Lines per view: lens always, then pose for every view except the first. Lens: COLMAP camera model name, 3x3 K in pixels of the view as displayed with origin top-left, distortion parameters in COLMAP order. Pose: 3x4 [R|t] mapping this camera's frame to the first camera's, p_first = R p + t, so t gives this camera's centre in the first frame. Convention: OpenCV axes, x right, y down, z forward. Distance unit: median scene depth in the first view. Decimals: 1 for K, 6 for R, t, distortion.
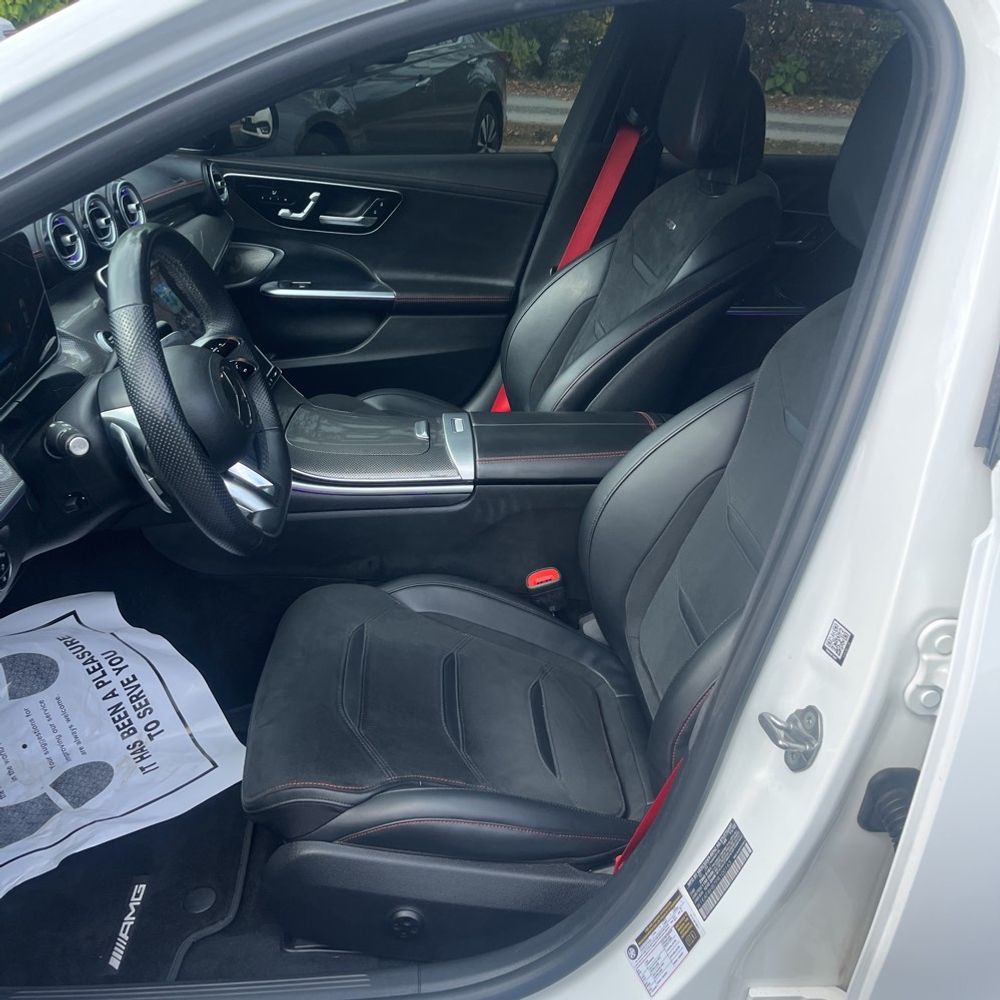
lens RADIAL K [[1036.9, 0, 496.5], [0, 1036.9, 488.3], [0, 0, 1]] dist [0.086626, -0.126108]
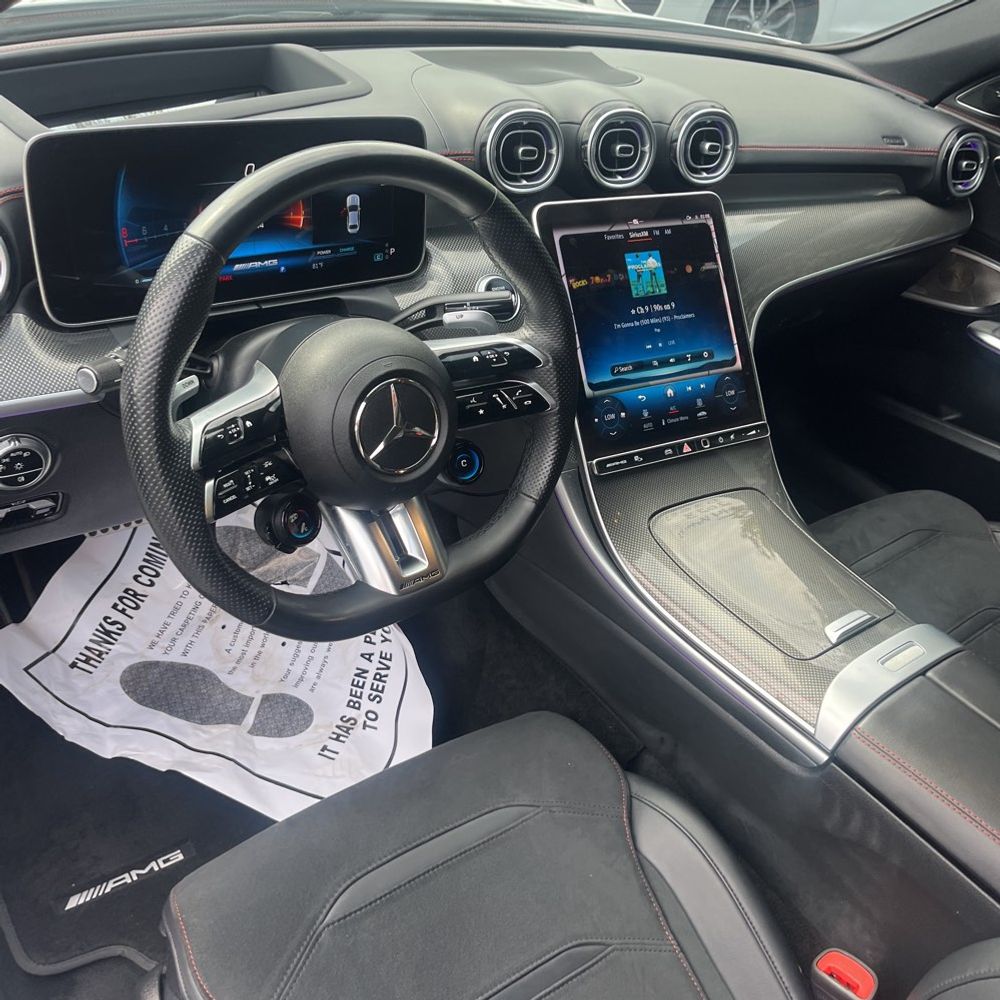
lens RADIAL K [[1036.9, 0, 496.5], [0, 1036.9, 488.3], [0, 0, 1]] dist [0.086626, -0.126108]
pose [[0.531014, 0.514264, -0.673466, 0.202882], [-0.468685, 0.840389, 0.272179, -0.208804], [0.705945, 0.171113, 0.687286, 0.457187]]
